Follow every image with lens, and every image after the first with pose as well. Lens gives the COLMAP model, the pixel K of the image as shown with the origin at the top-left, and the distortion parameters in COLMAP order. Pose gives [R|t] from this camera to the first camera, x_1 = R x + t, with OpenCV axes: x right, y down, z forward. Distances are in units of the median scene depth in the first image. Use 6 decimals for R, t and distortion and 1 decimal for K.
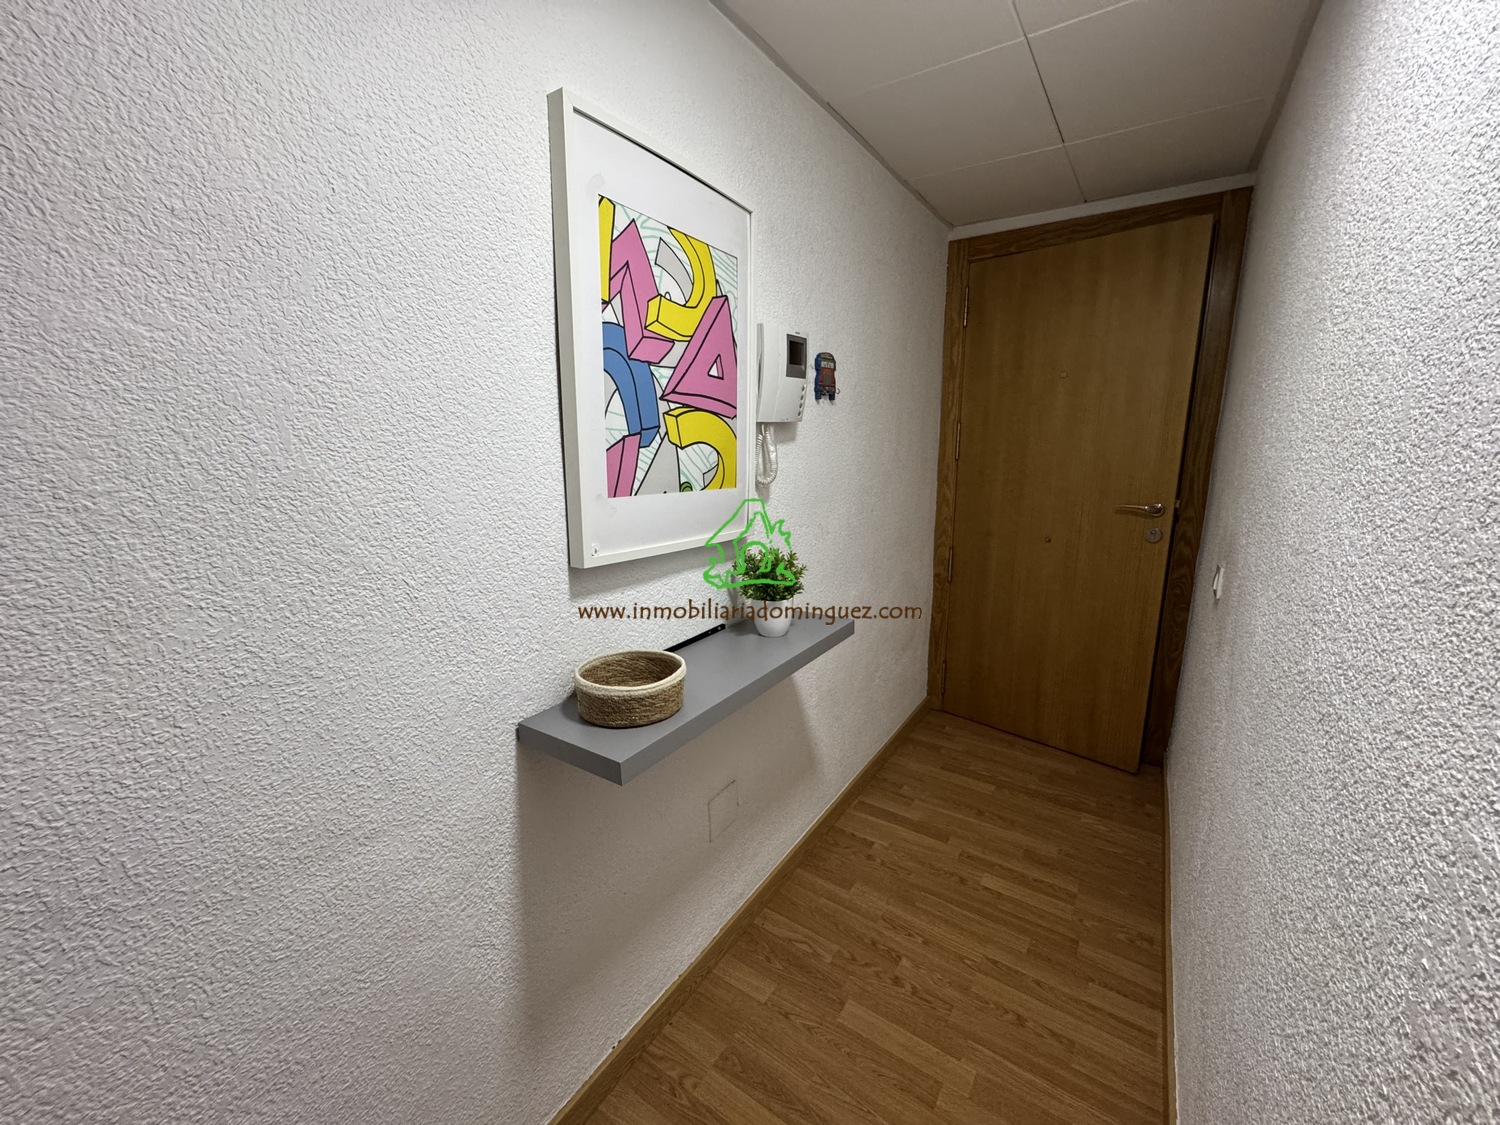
lens RADIAL K [[599.9, 0, 746.6], [0, 599.9, 569.8], [0, 0, 1]] dist [-0.001424, -0.000207]
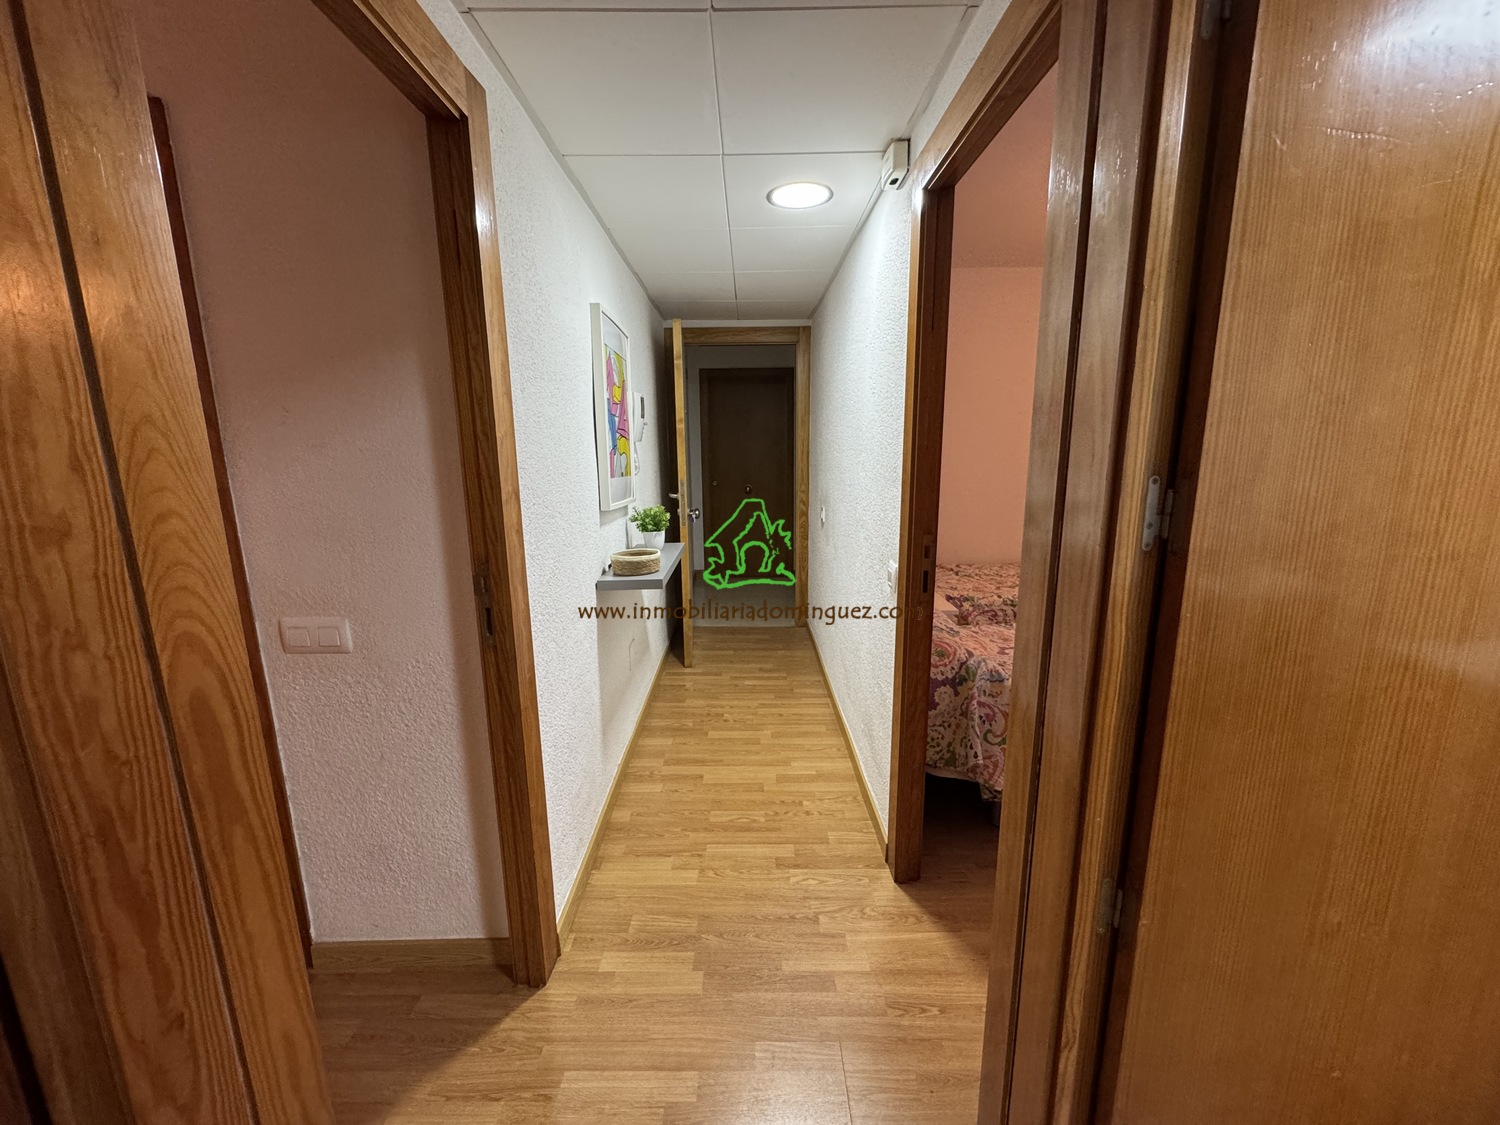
lens RADIAL K [[599.9, 0, 749.4], [0, 599.9, 556.2], [0, 0, 1]] dist [-0.001424, -0.000207]
pose [[0.829900, -0.107263, 0.547505, -0.692686], [0.123941, 0.992268, 0.006528, 0.138614], [-0.543972, 0.062441, 0.836777, -0.715686]]
